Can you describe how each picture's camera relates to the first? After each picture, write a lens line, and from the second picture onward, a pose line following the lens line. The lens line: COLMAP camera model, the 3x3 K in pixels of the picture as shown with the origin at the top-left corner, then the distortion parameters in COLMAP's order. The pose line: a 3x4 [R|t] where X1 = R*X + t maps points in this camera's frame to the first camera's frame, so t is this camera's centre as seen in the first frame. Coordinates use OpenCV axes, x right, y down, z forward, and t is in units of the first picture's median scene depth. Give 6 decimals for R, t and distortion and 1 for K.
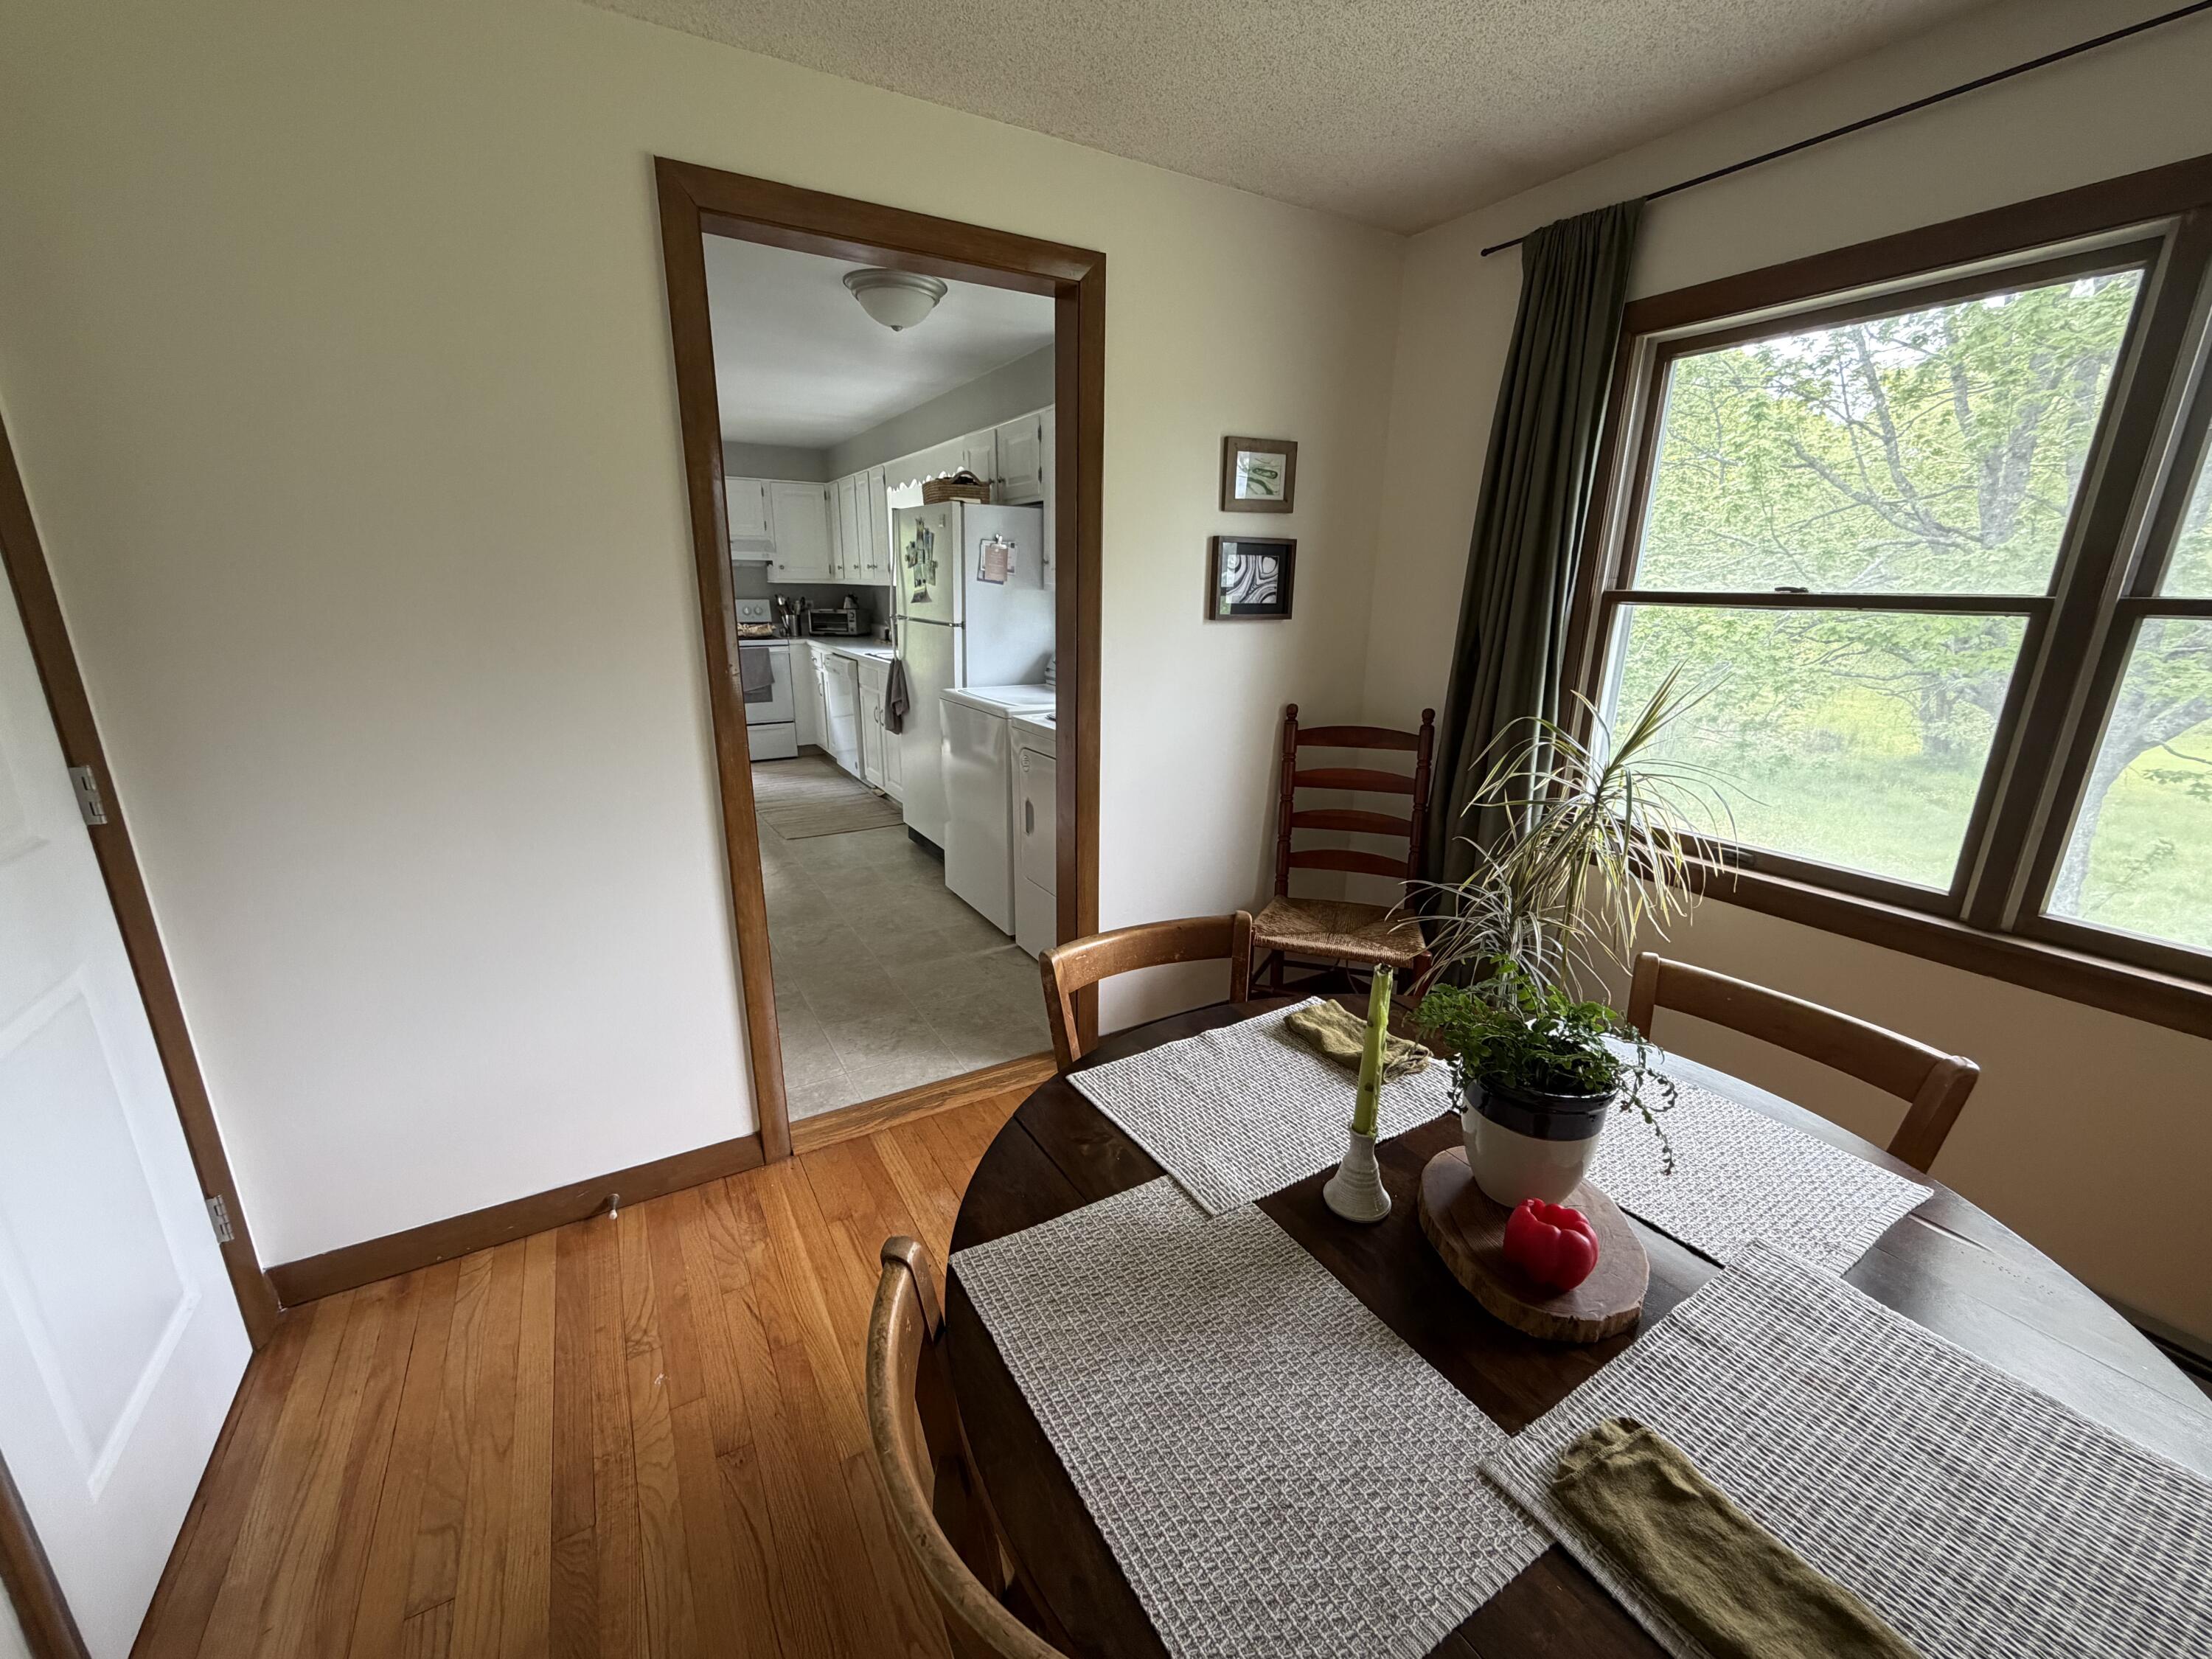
lens RADIAL K [[880.6, 0, 1109.0], [0, 880.6, 828.4], [0, 0, 1]] dist [0.004709, -0.001281]
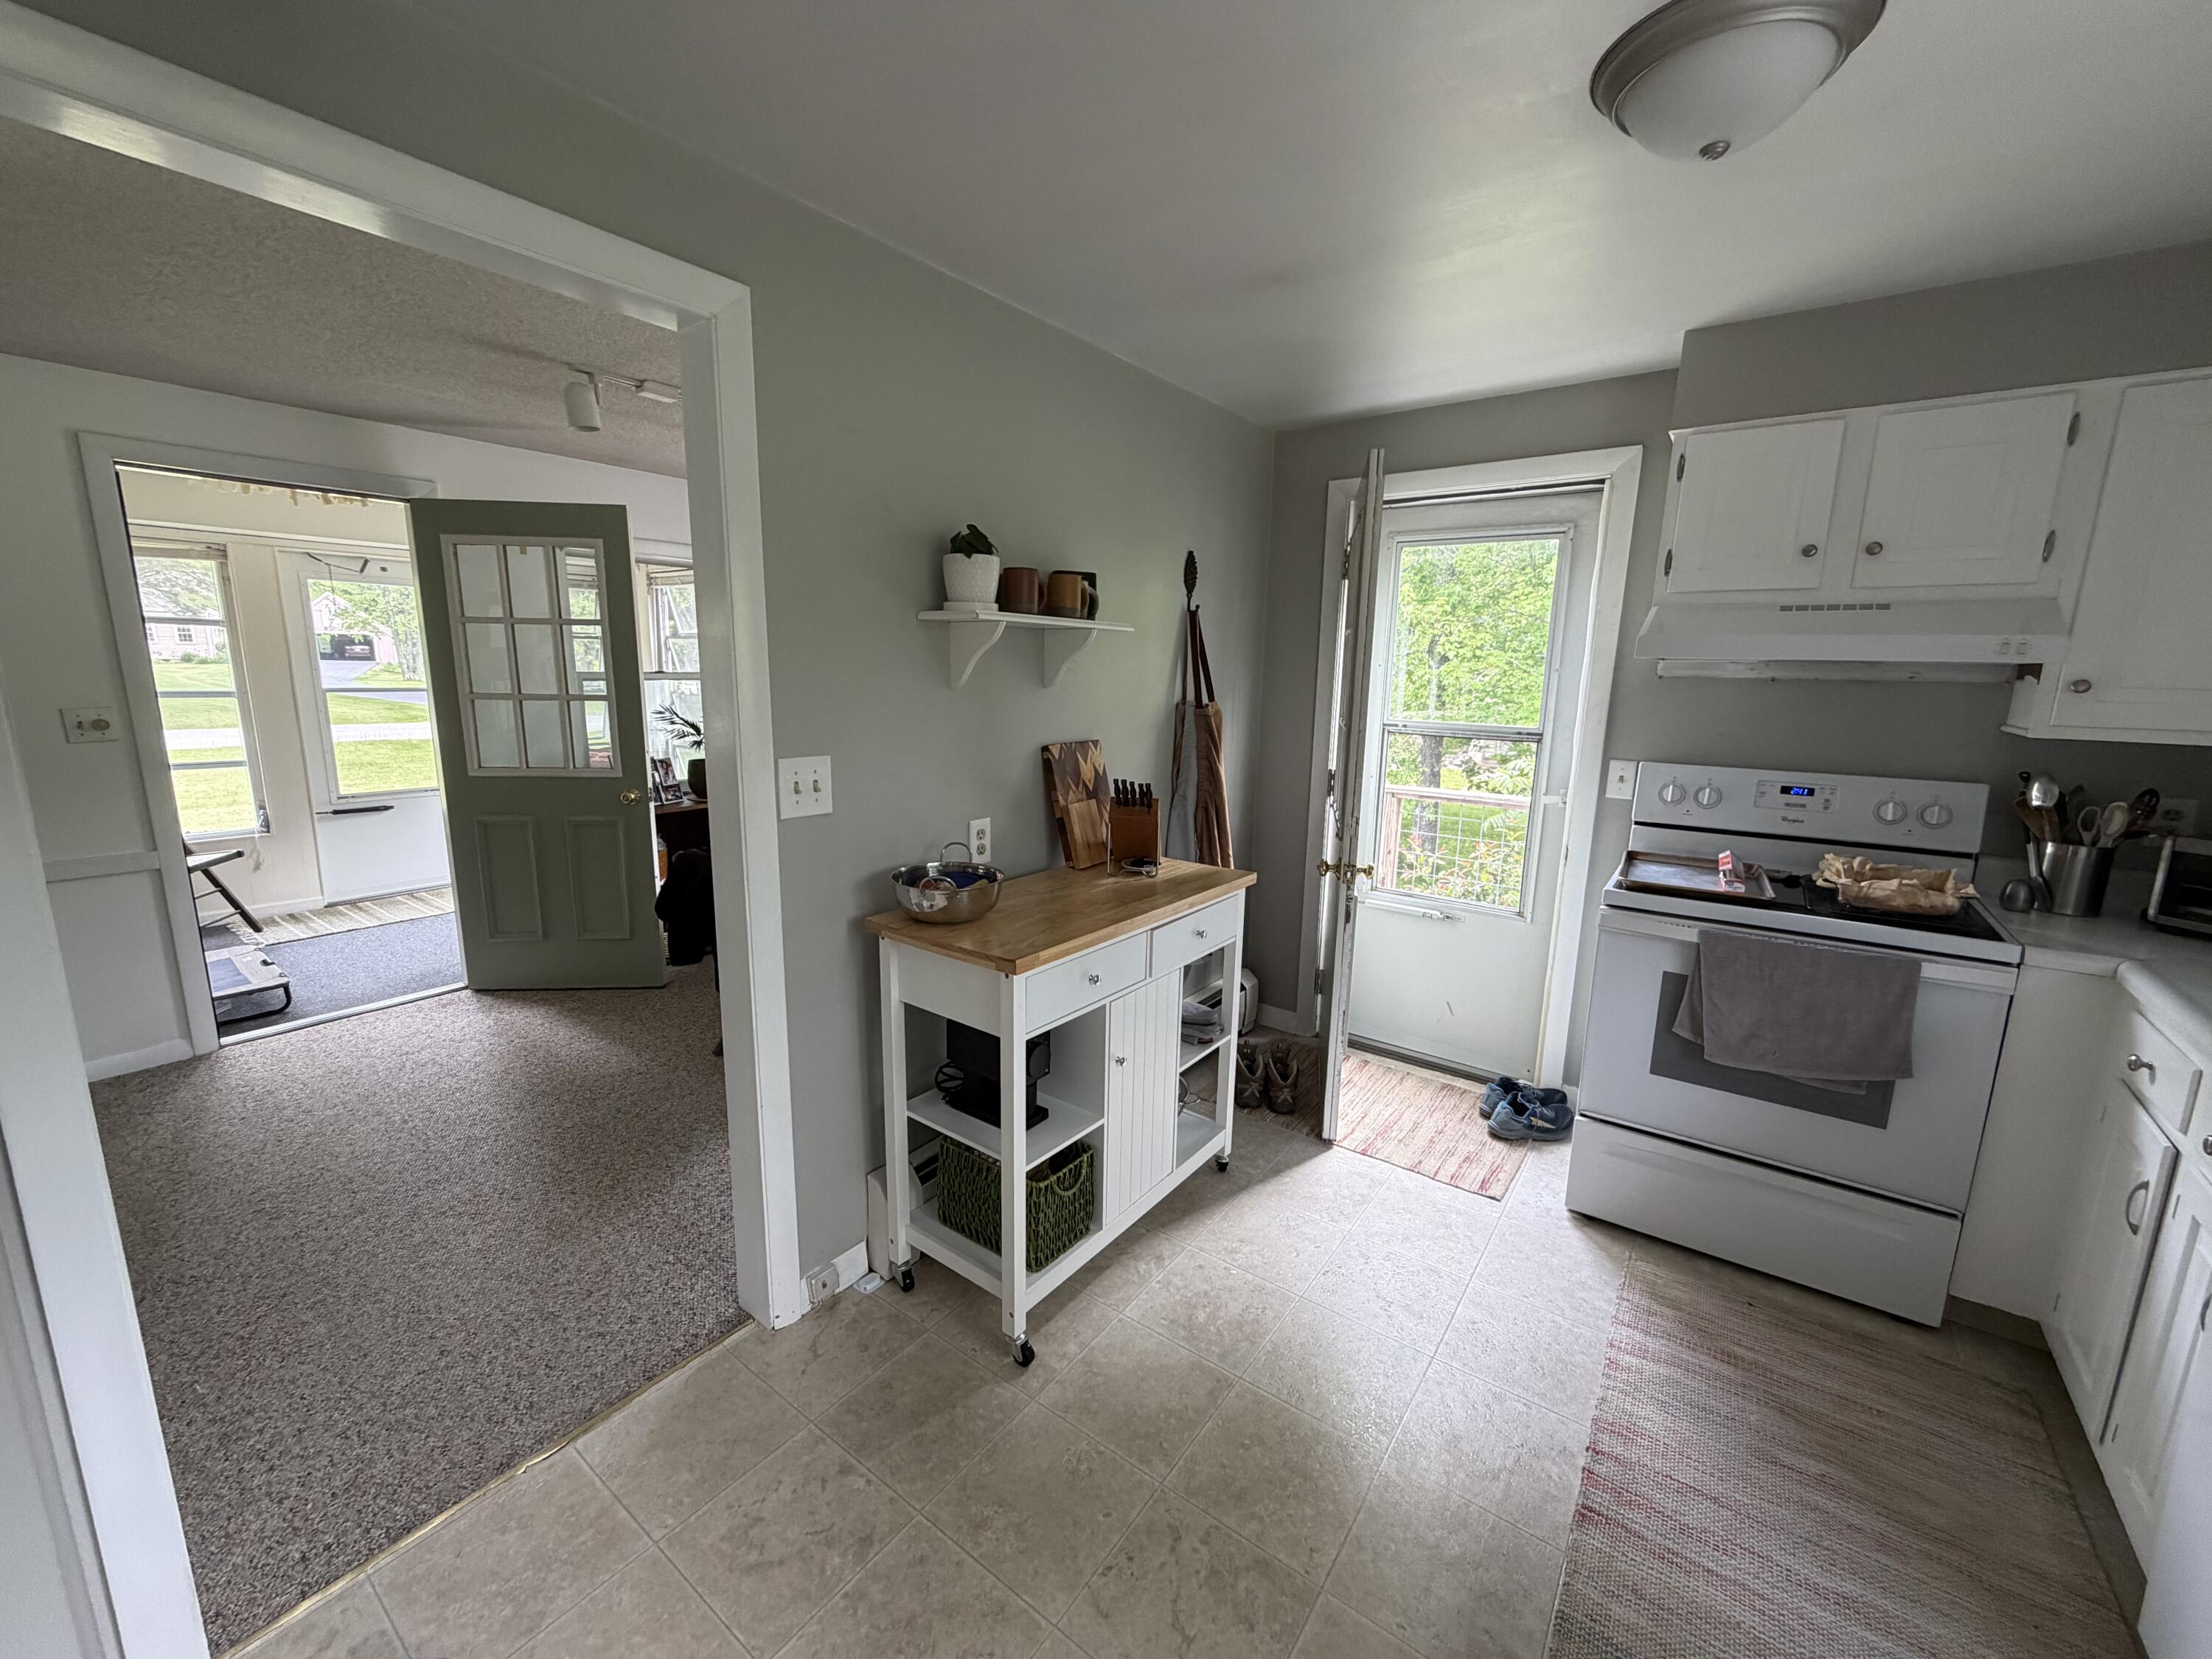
lens RADIAL K [[880.6, 0, 1107.7], [0, 880.6, 832.2], [0, 0, 1]] dist [0.004709, -0.001281]
pose [[0.387467, 0.162430, -0.907461, -0.543347], [-0.265909, 0.962210, 0.058692, -0.441891], [0.882701, 0.218561, 0.416017, 1.474193]]
